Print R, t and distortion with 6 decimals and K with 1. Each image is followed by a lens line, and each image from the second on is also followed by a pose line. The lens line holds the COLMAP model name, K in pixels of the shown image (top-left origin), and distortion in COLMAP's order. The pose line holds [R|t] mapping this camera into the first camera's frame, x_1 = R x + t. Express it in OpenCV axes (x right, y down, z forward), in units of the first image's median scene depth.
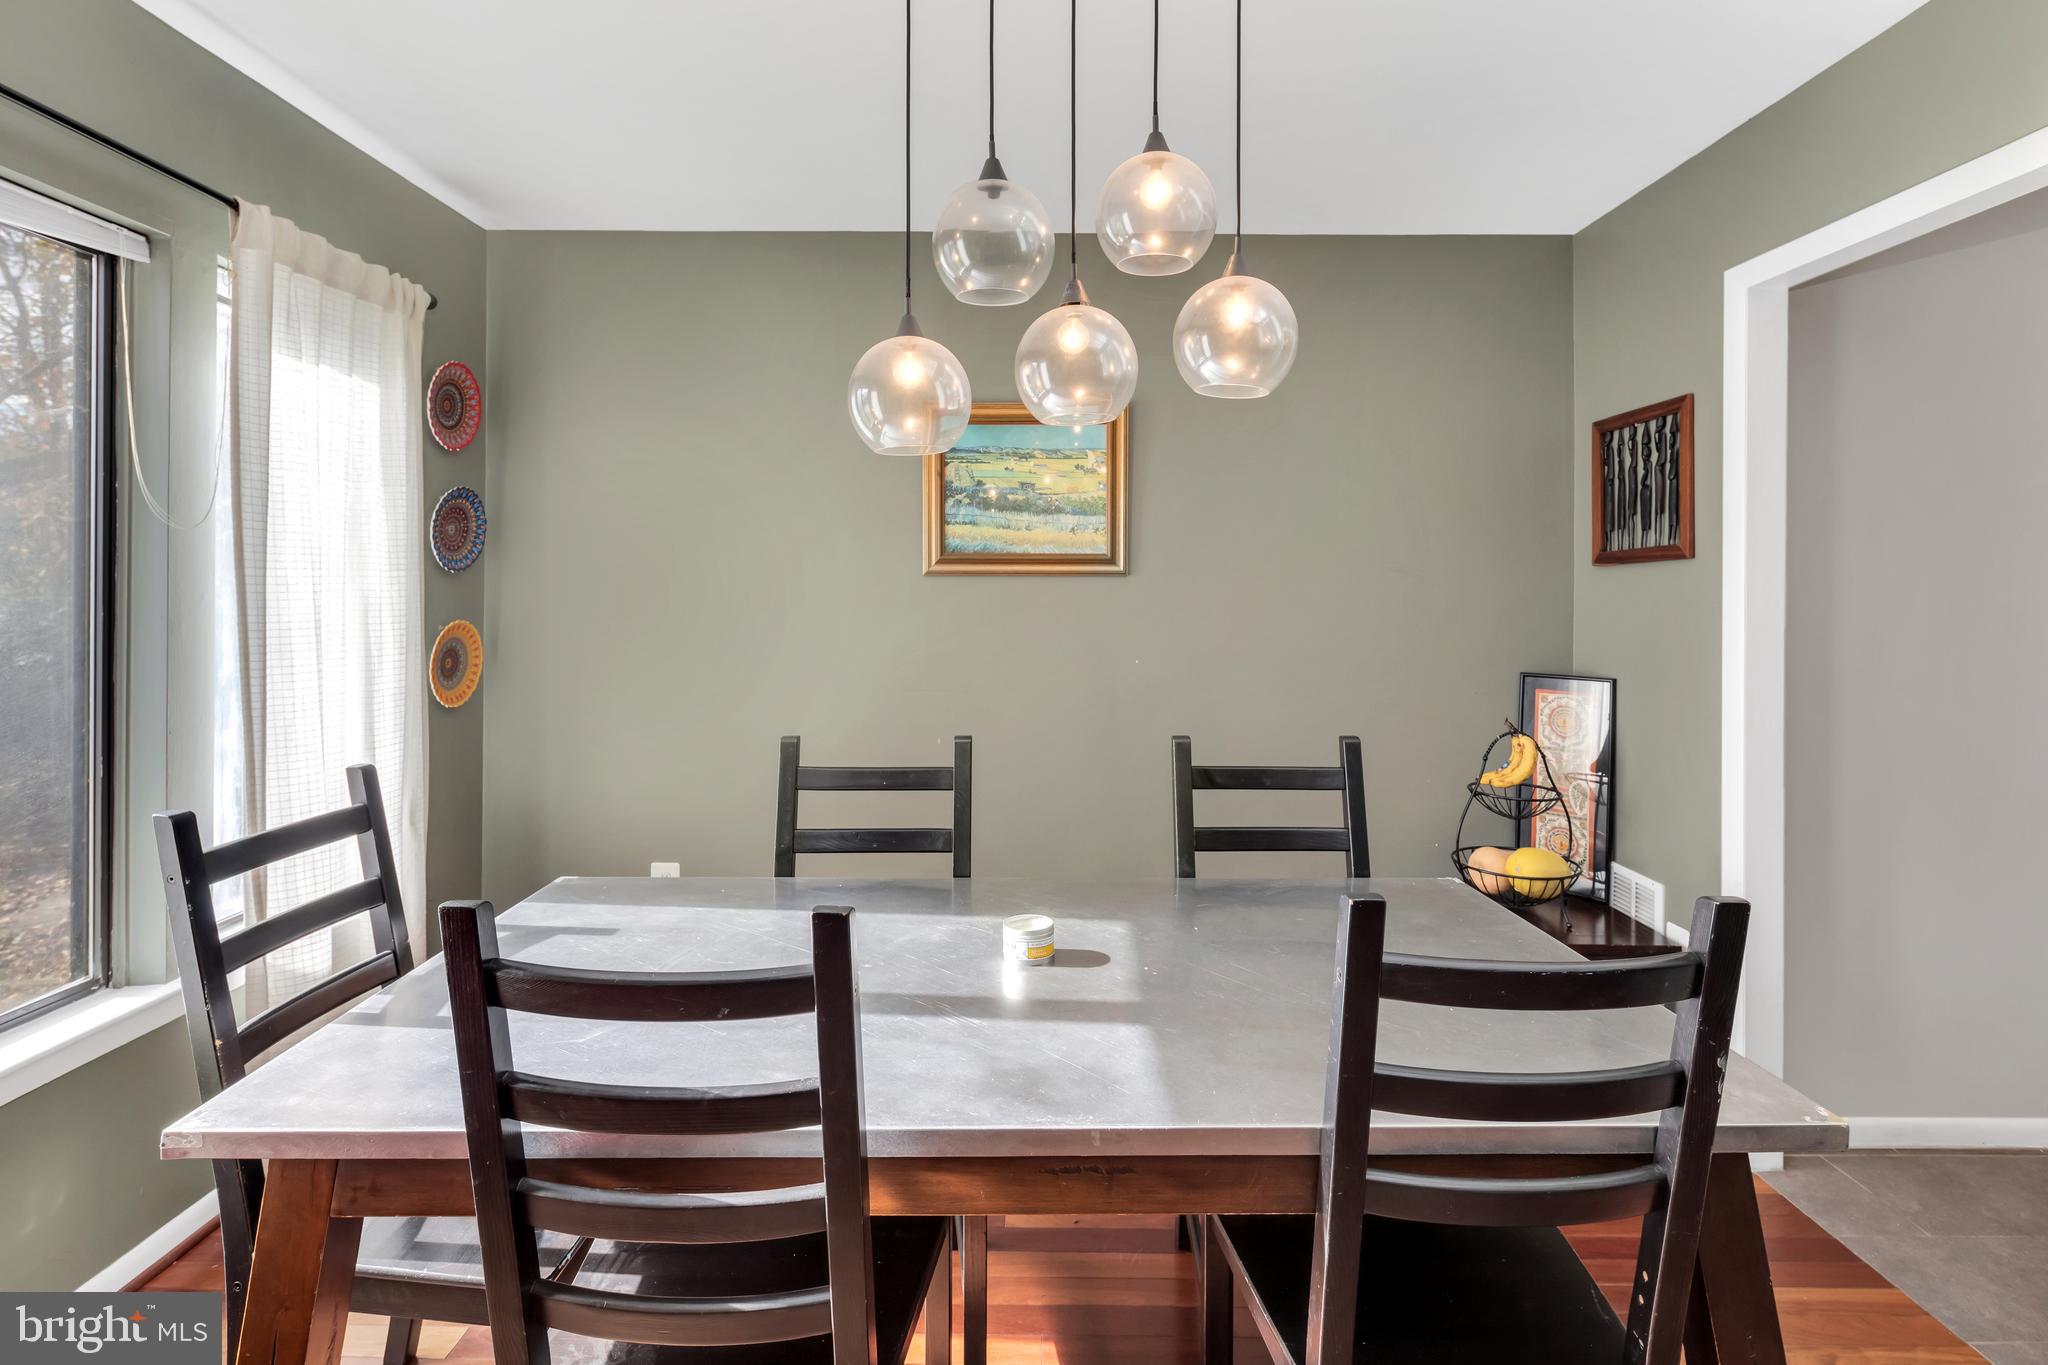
lens RADIAL K [[999.5, 0, 1014.5], [0, 999.5, 599.6], [0, 0, 1]] dist [0.004052, -0.003921]
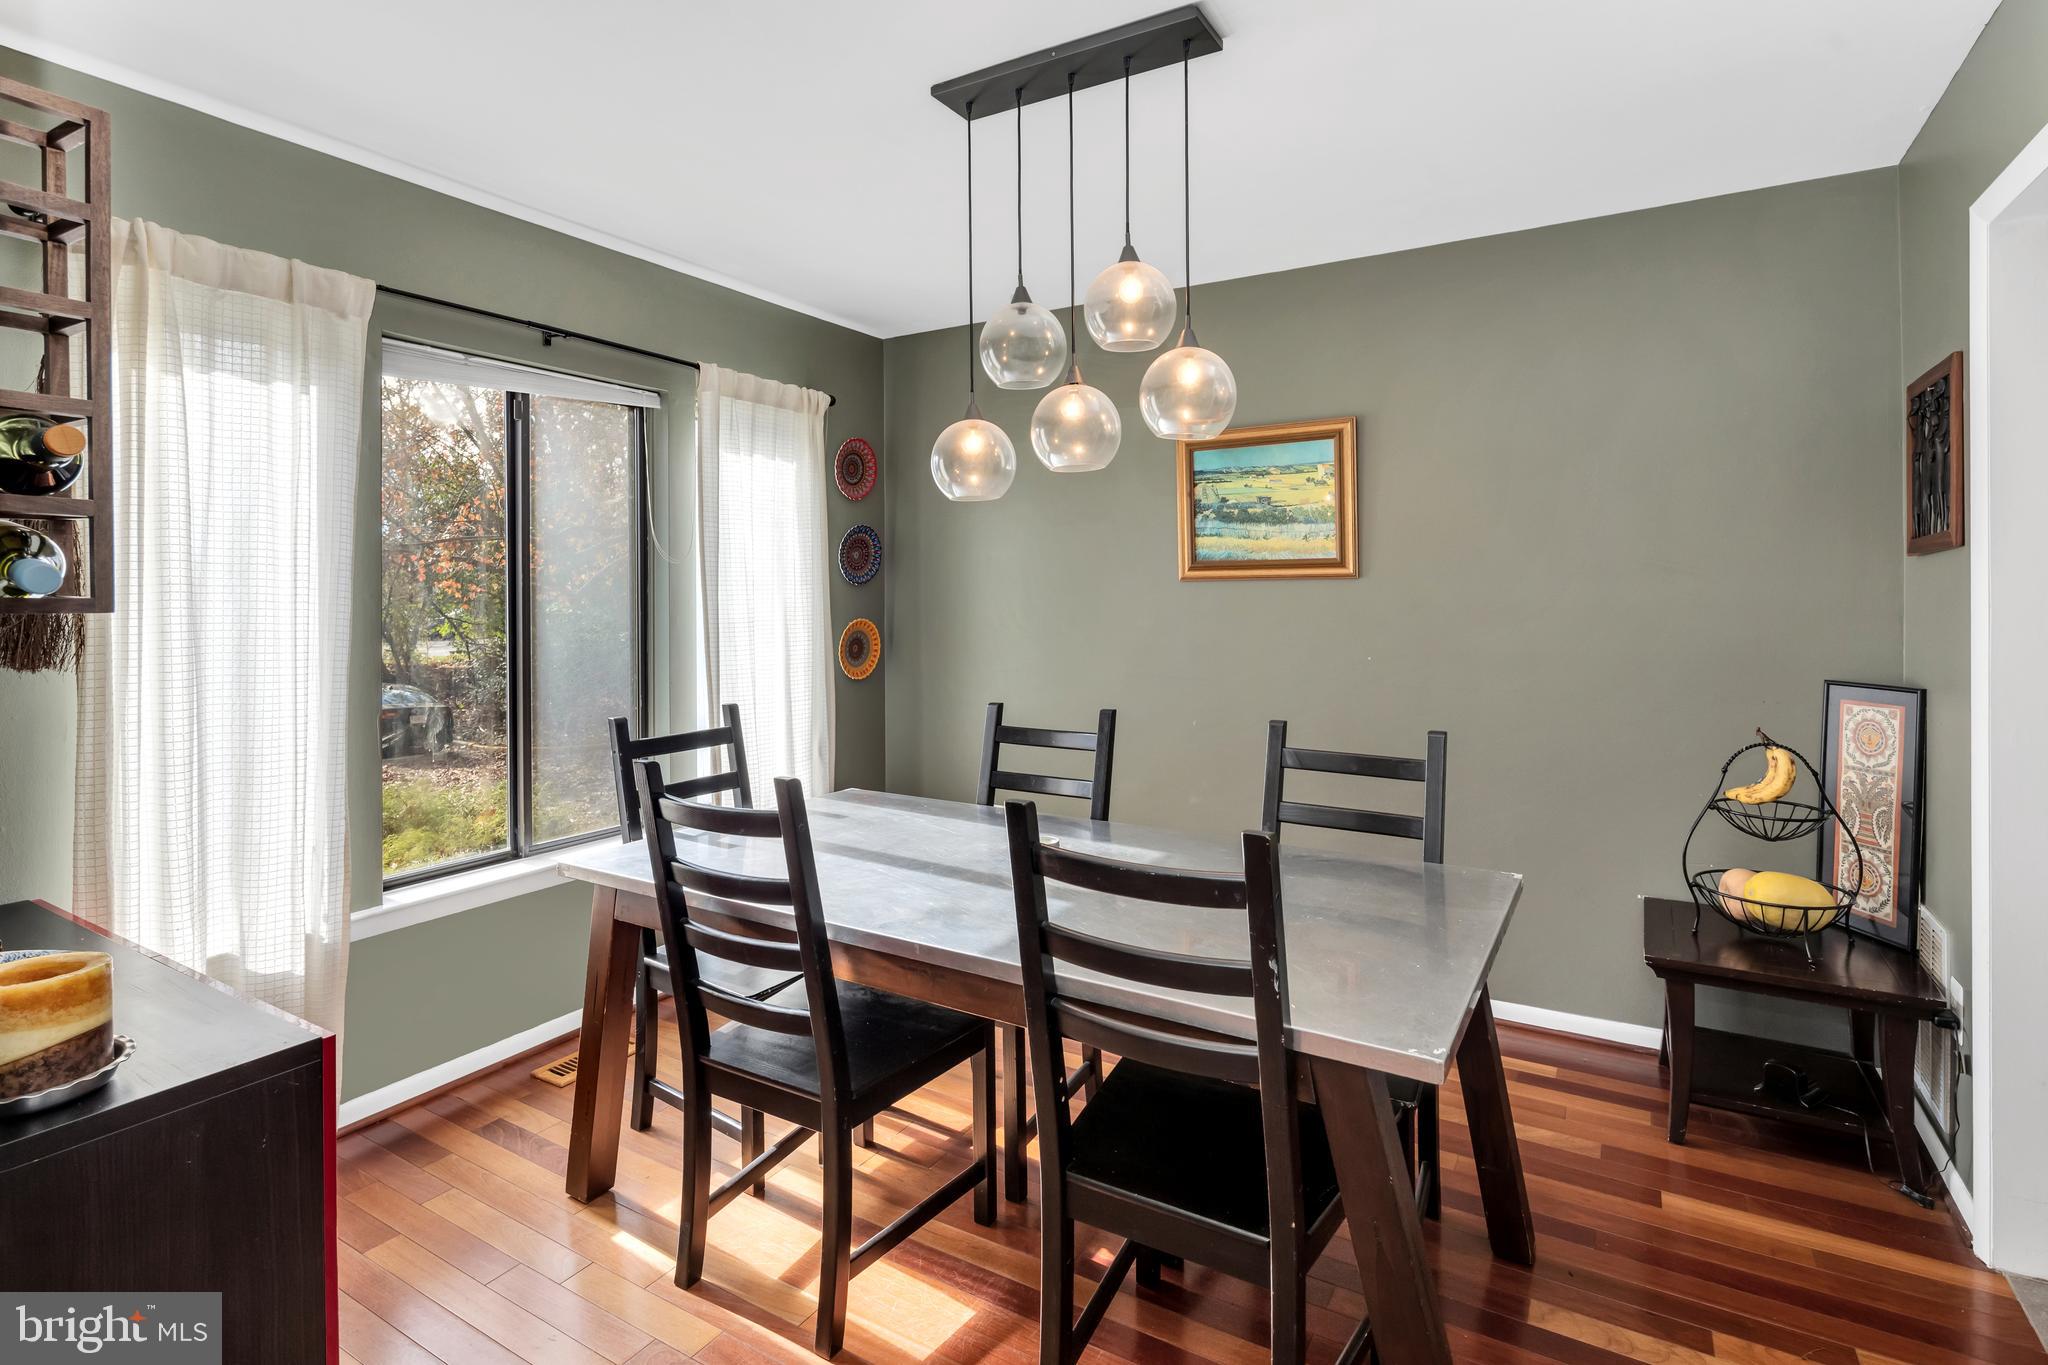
lens RADIAL K [[999.5, 0, 1056.2], [0, 999.5, 606.3], [0, 0, 1]] dist [0.004052, -0.003921]
pose [[0.868387, -0.004155, -0.495870, 0.397121], [0.007146, 0.999966, 0.004136, -0.000062], [0.495836, -0.007135, 0.868387, -0.103344]]
